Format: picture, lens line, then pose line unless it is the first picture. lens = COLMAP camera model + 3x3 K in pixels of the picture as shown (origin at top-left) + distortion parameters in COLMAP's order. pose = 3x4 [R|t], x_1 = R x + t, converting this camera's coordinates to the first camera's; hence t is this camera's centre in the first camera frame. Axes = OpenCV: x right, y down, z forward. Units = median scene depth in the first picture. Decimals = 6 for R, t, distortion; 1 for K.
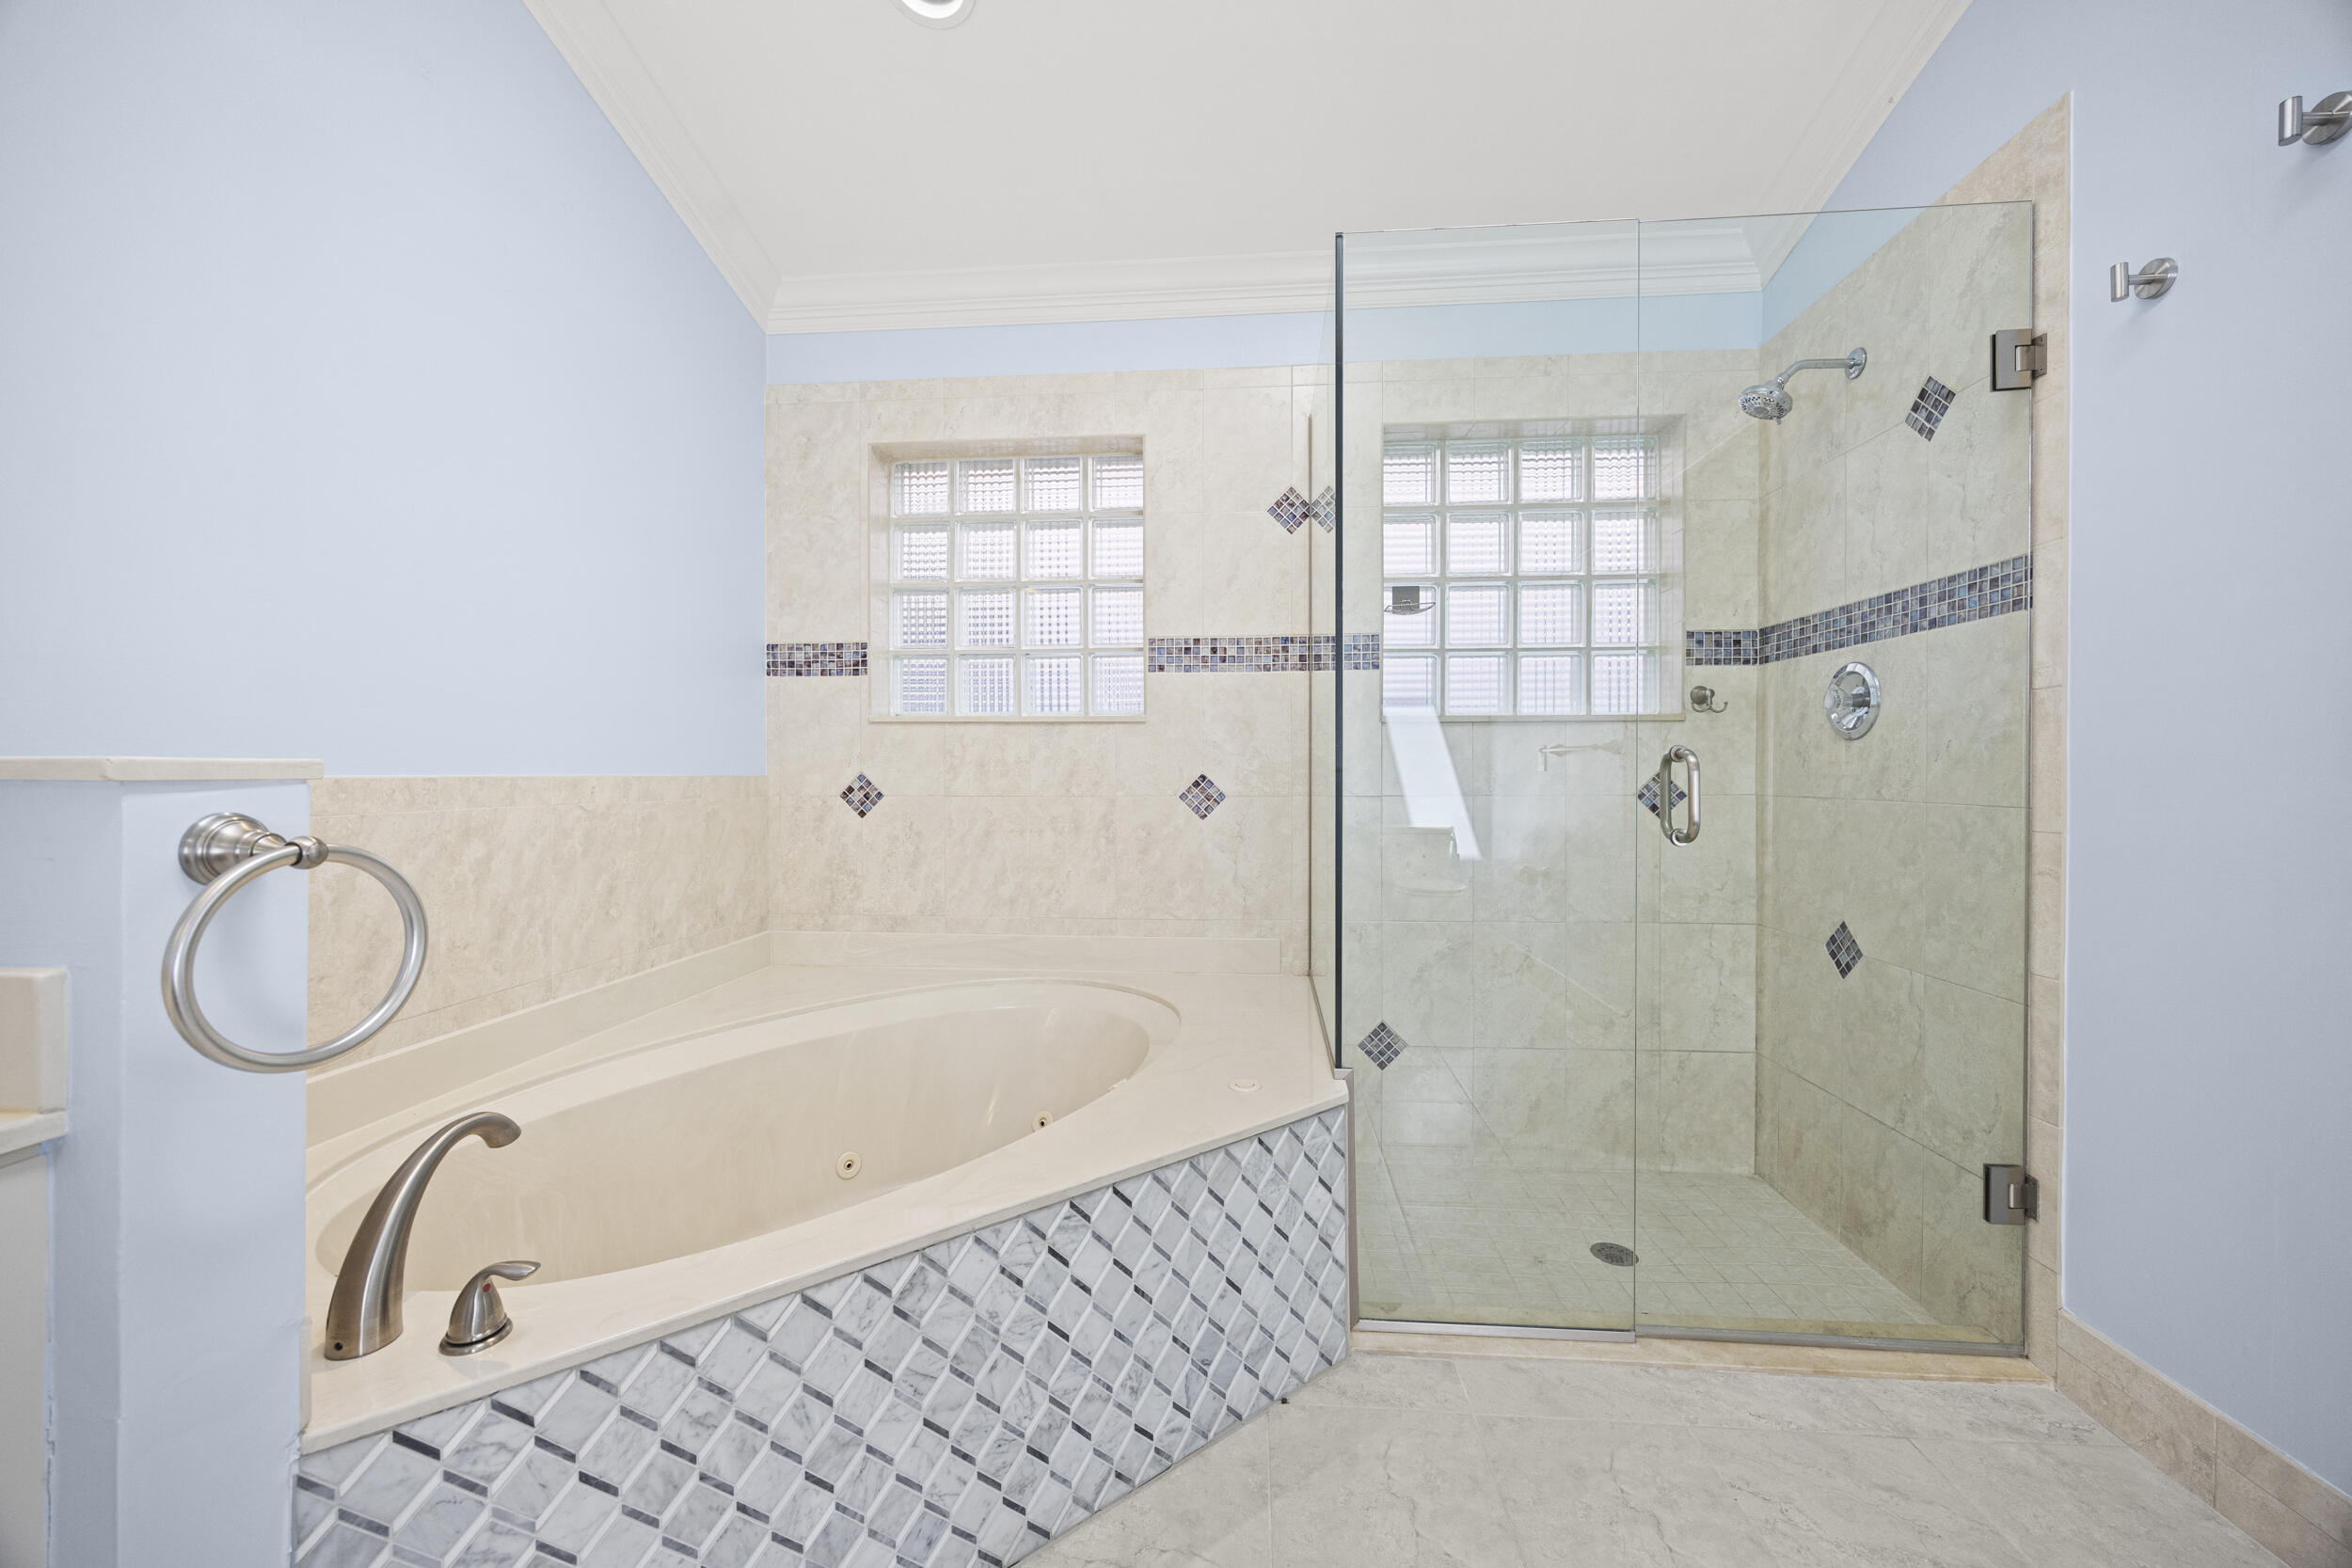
lens RADIAL K [[892.9, 0, 1180.3], [0, 892.9, 781.7], [0, 0, 1]] dist [-0.003556, -0.000041]
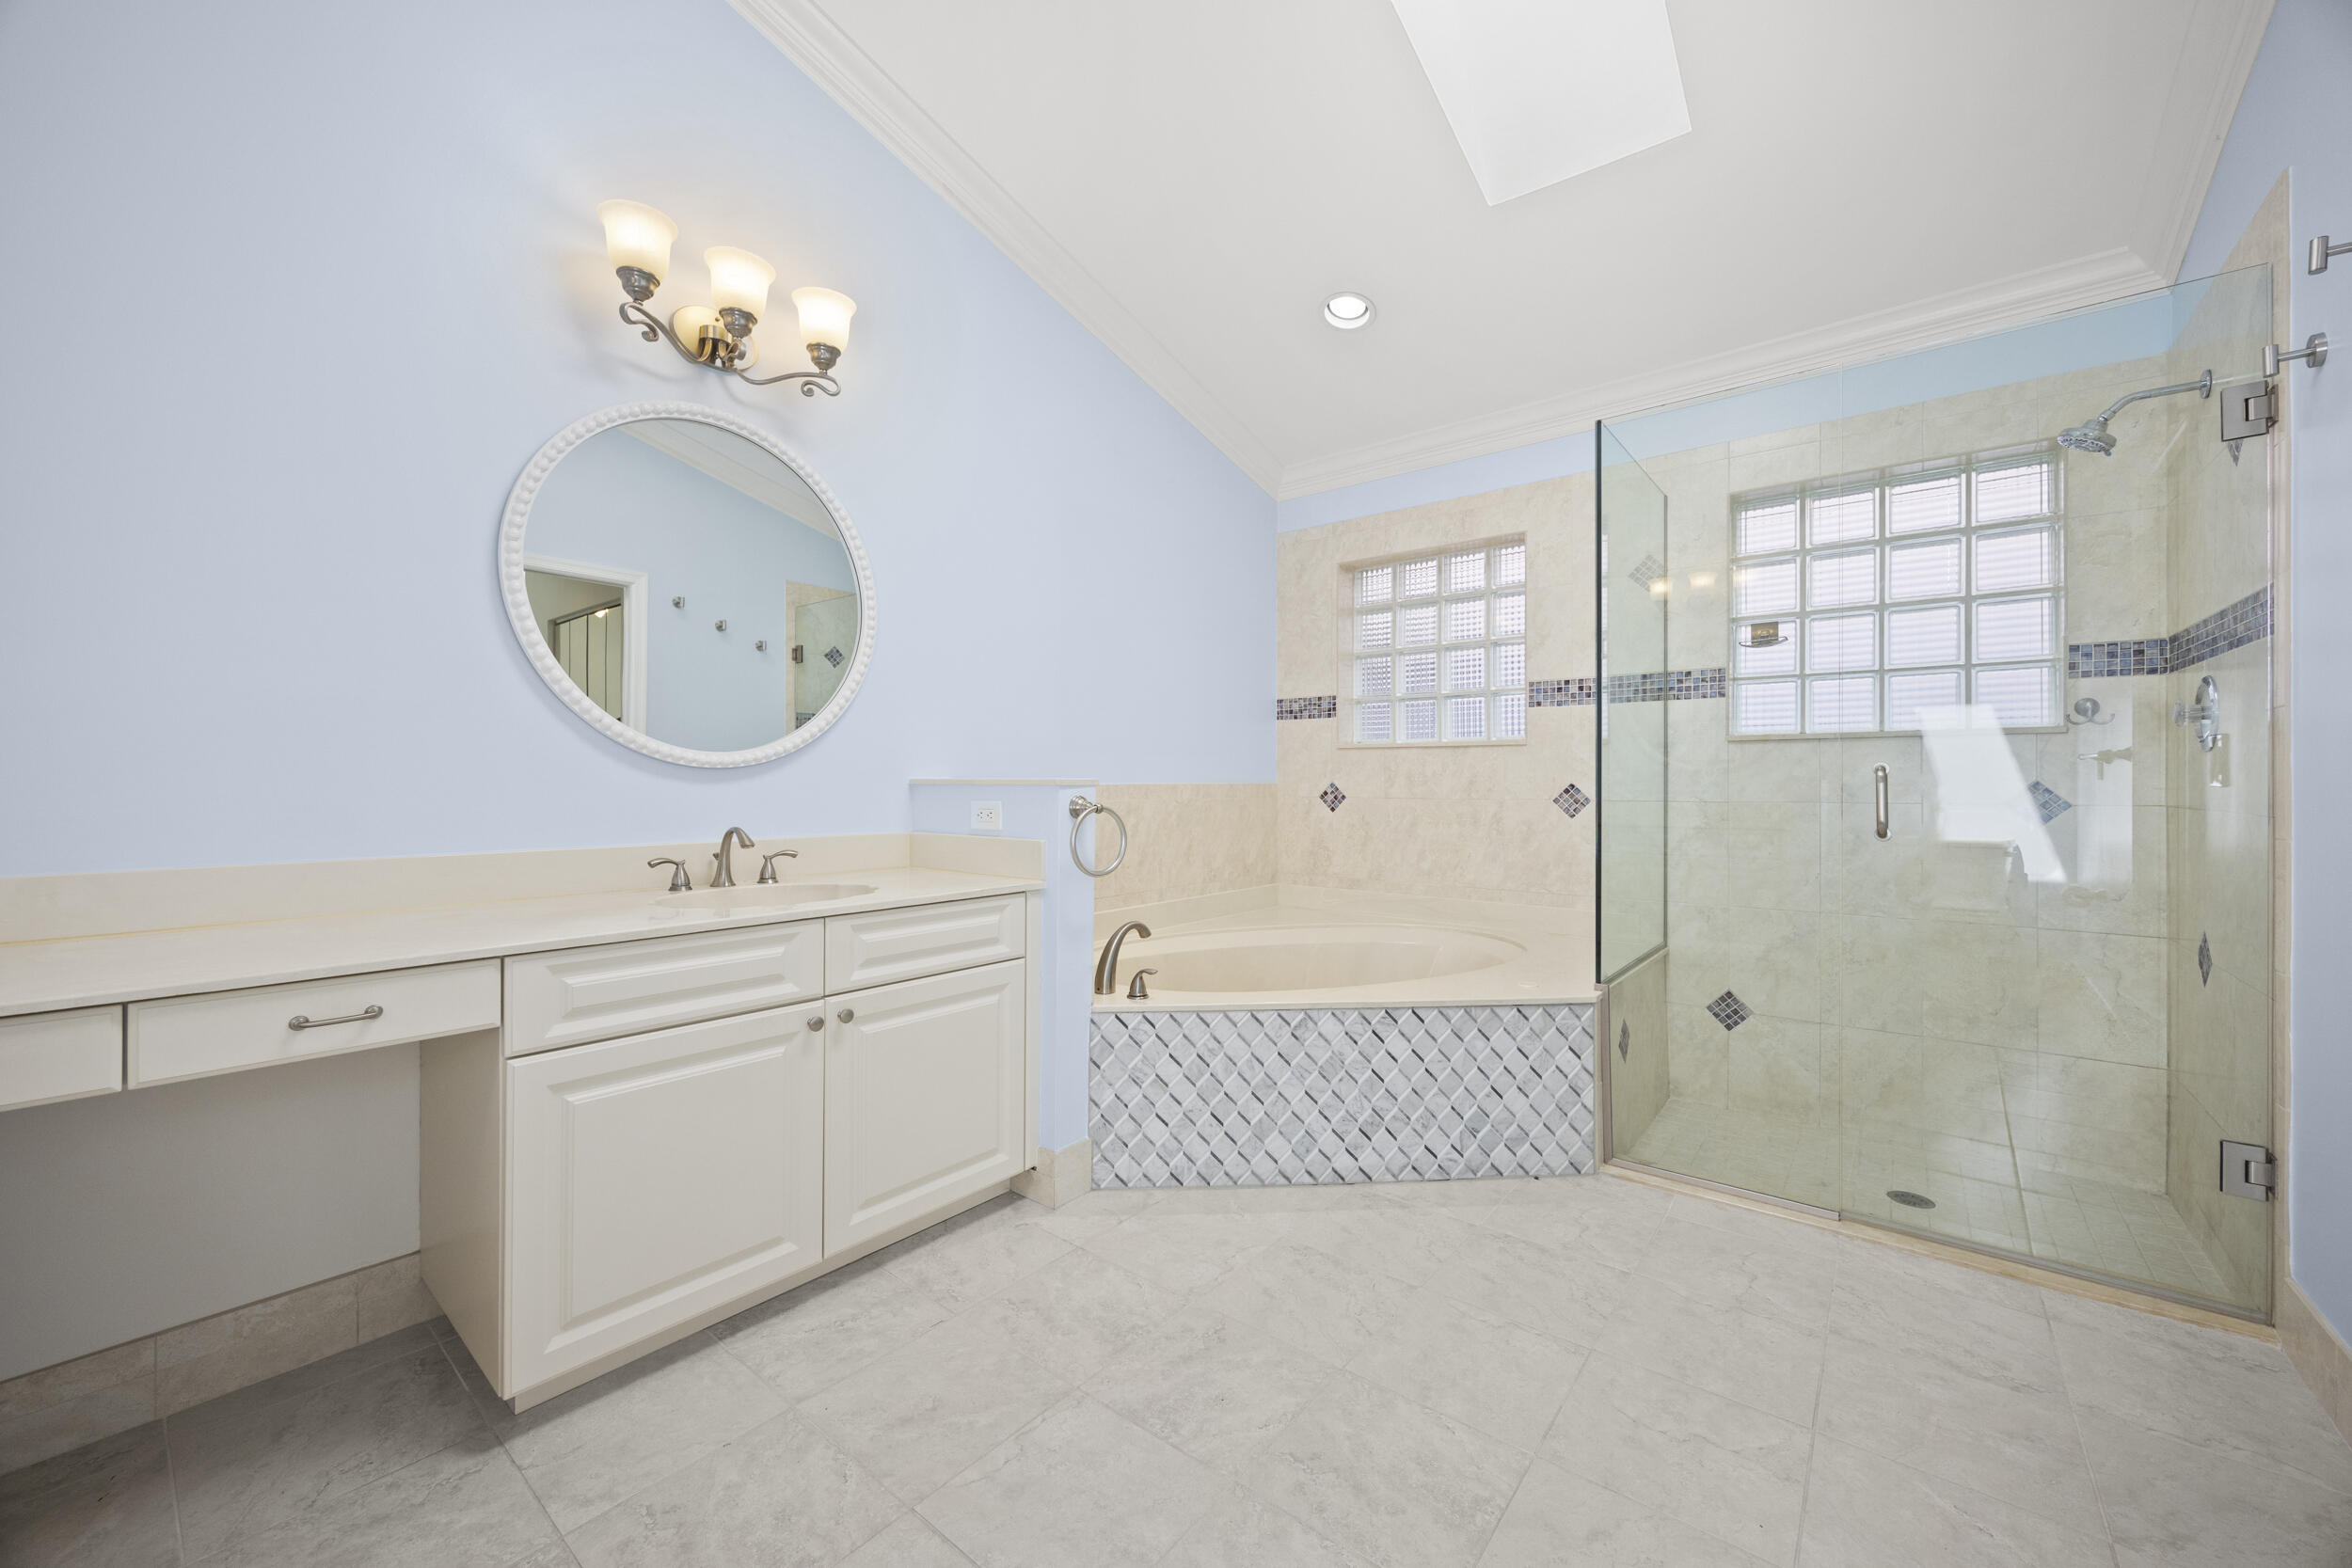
lens RADIAL K [[892.9, 0, 1180.3], [0, 892.9, 781.7], [0, 0, 1]] dist [-0.003556, -0.000041]
pose [[0.826895, 0.001286, -0.562354, 0.298429], [-0.006074, 0.999959, -0.006645, 0.001074], [0.562323, 0.008911, 0.826870, -0.418647]]
